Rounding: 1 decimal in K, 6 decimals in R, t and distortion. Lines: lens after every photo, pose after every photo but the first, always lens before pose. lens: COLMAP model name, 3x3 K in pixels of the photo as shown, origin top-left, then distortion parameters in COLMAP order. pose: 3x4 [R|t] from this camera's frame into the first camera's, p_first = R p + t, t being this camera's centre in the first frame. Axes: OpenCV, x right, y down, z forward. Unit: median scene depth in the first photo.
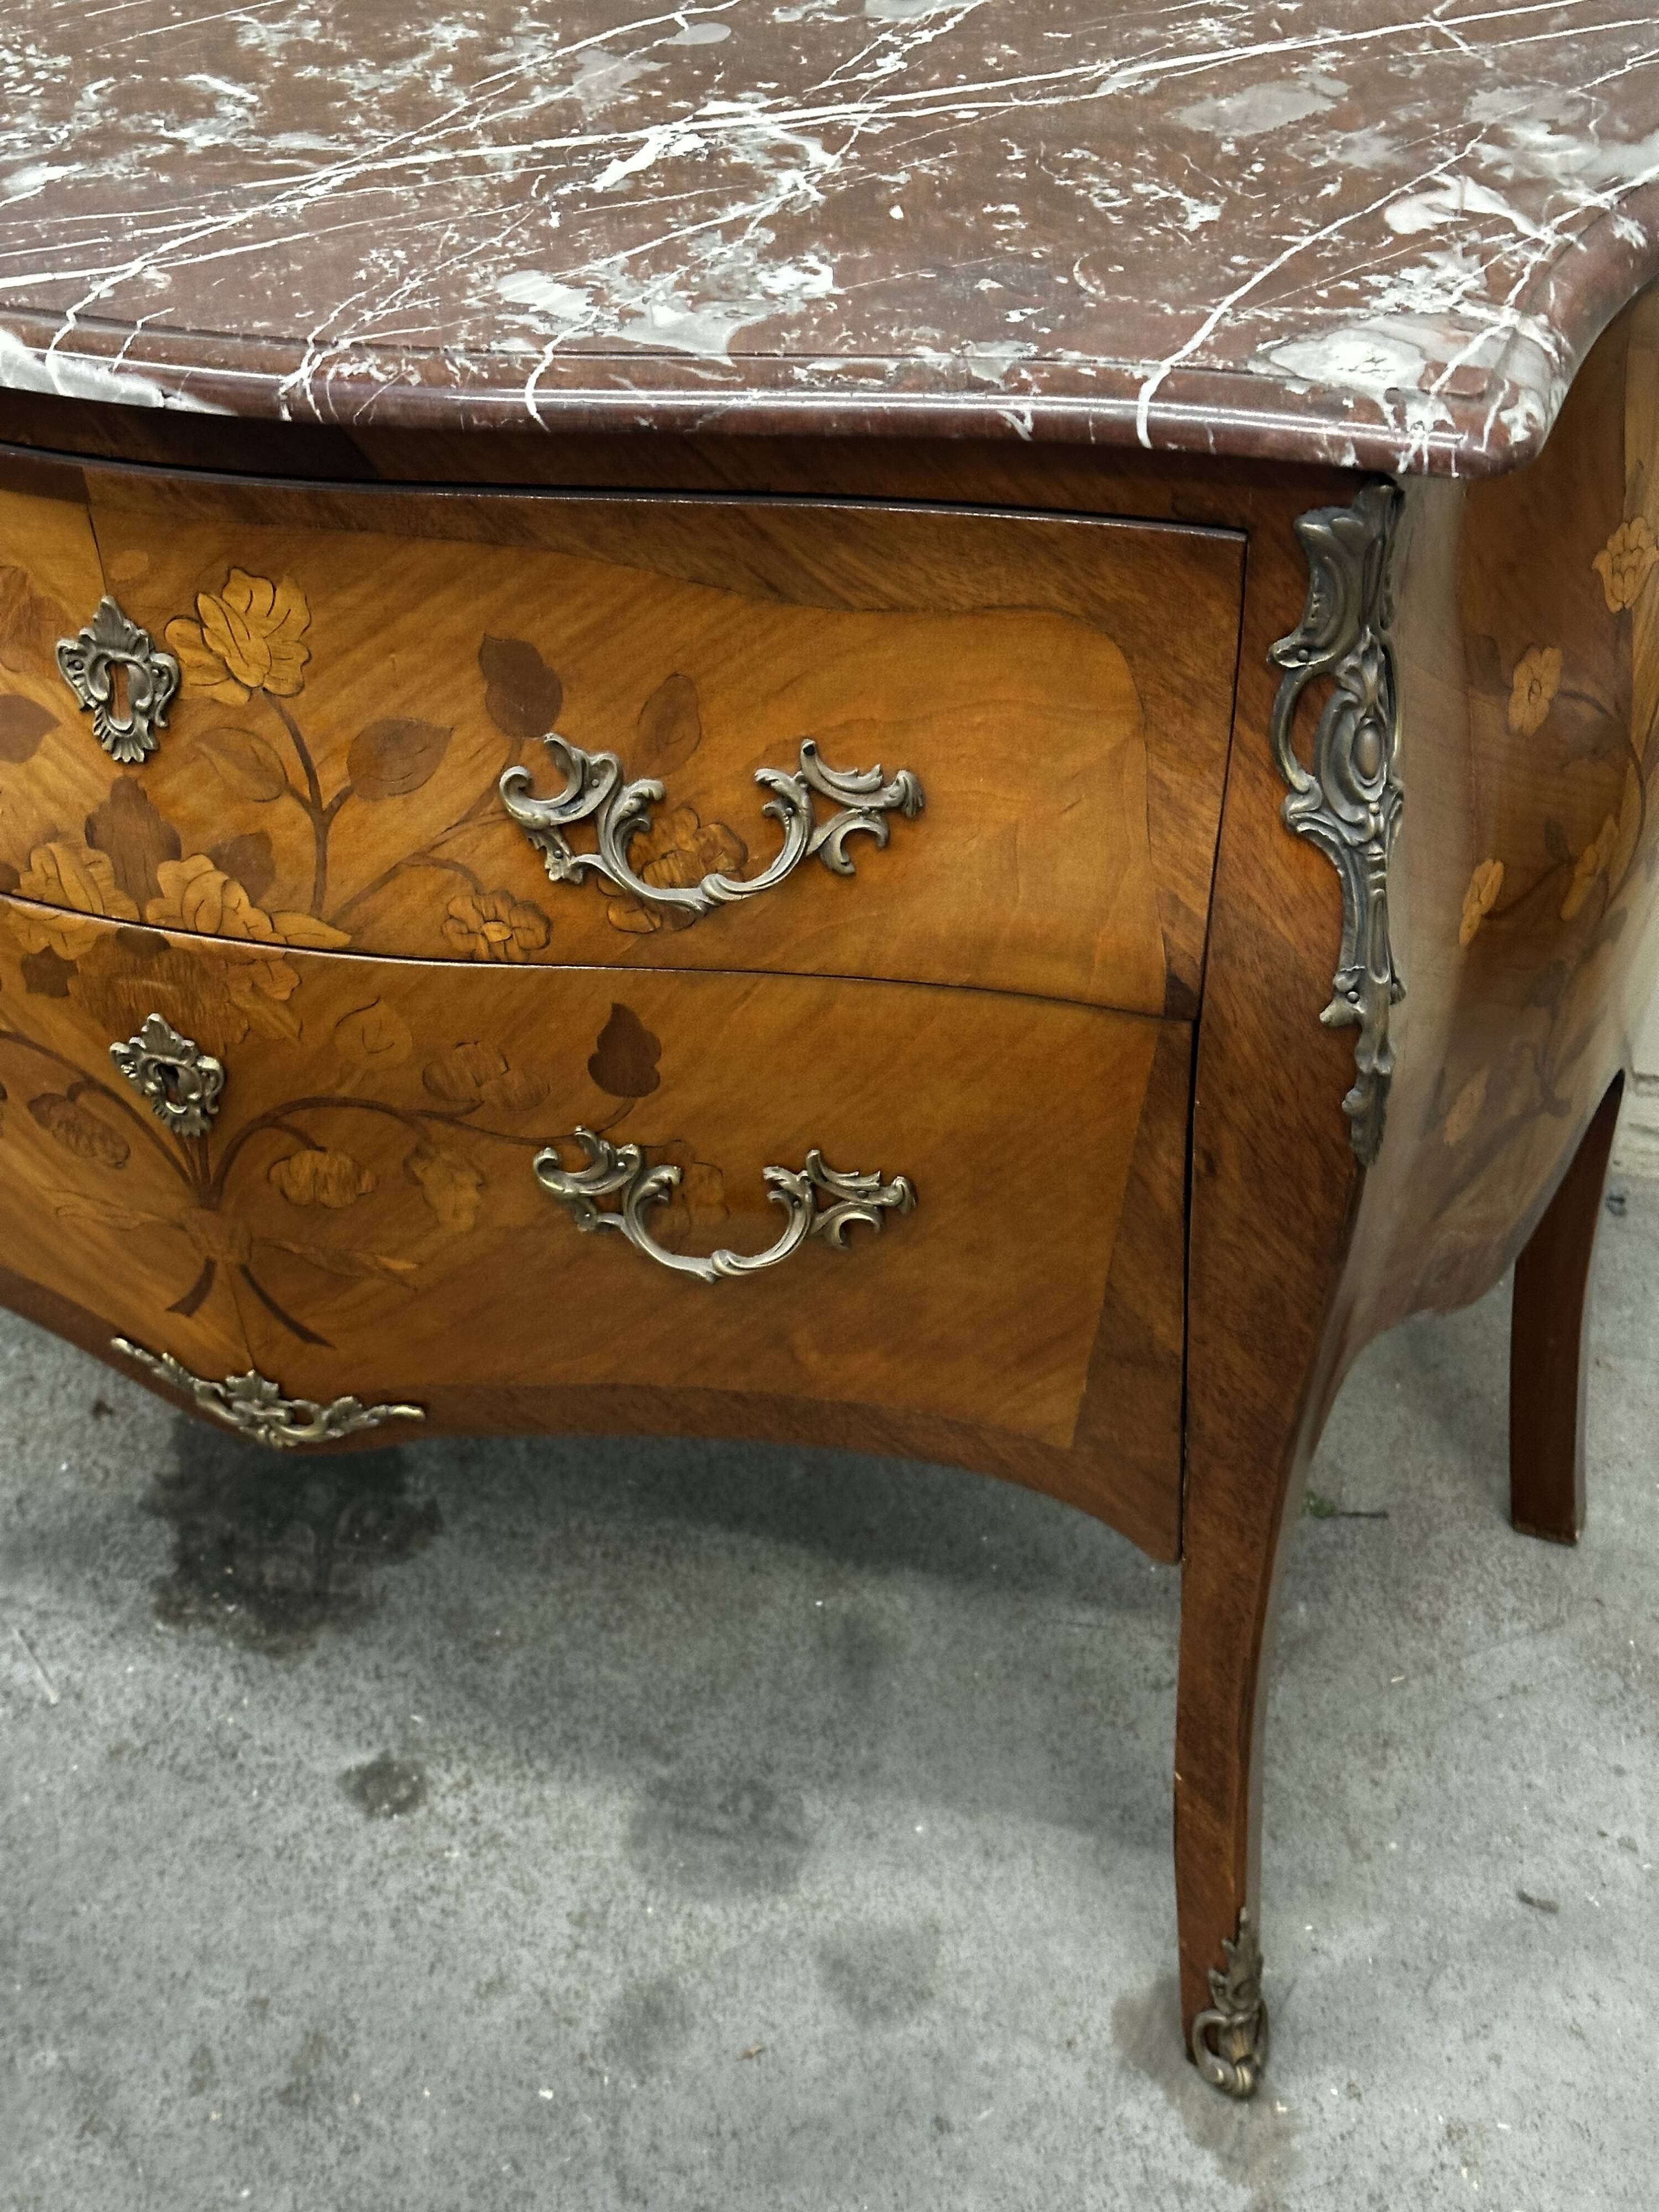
lens RADIAL K [[3110.7, 0, 843.1], [0, 3110.7, 1087.0], [0, 0, 1]] dist [0.129058, 0.000000]
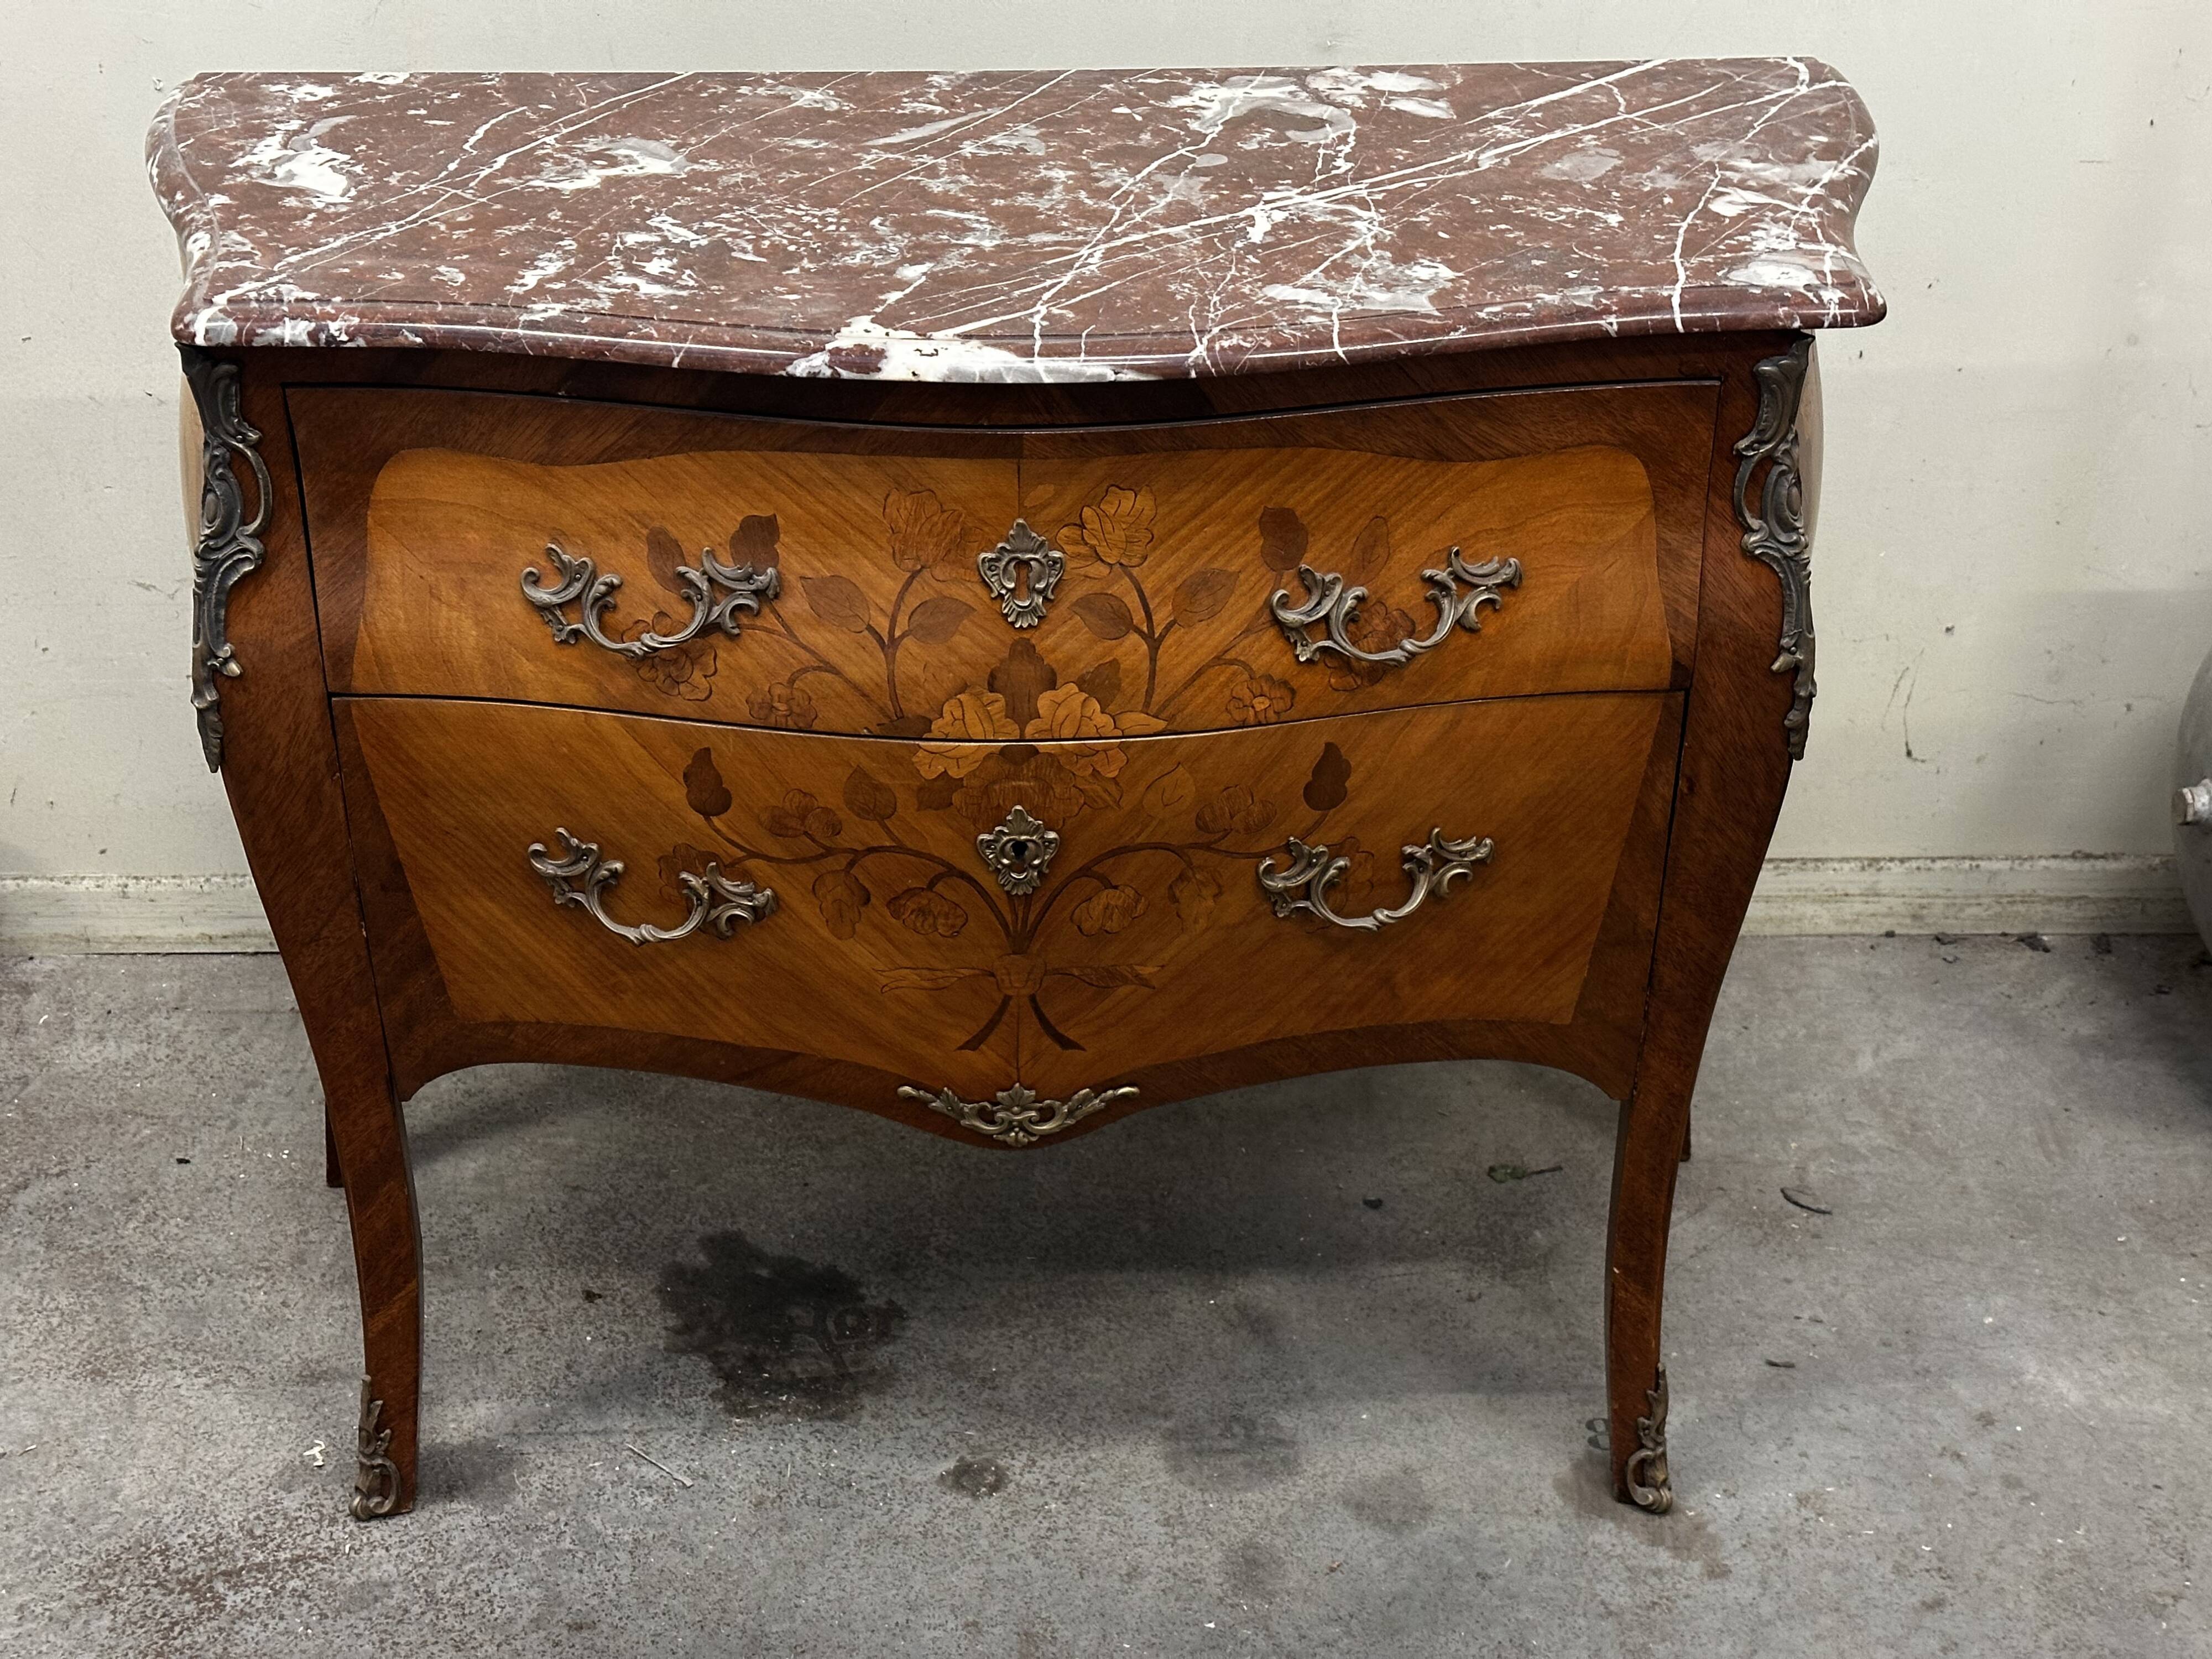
lens RADIAL K [[3110.7, 0, 1098.4], [0, 3110.7, 807.5], [0, 0, 1]] dist [0.129058, 0.000000]
pose [[0.935417, -0.145833, 0.322069, -0.654356], [0.194318, 0.973101, -0.123757, 0.166912], [-0.295358, 0.178348, 0.938592, -0.400869]]
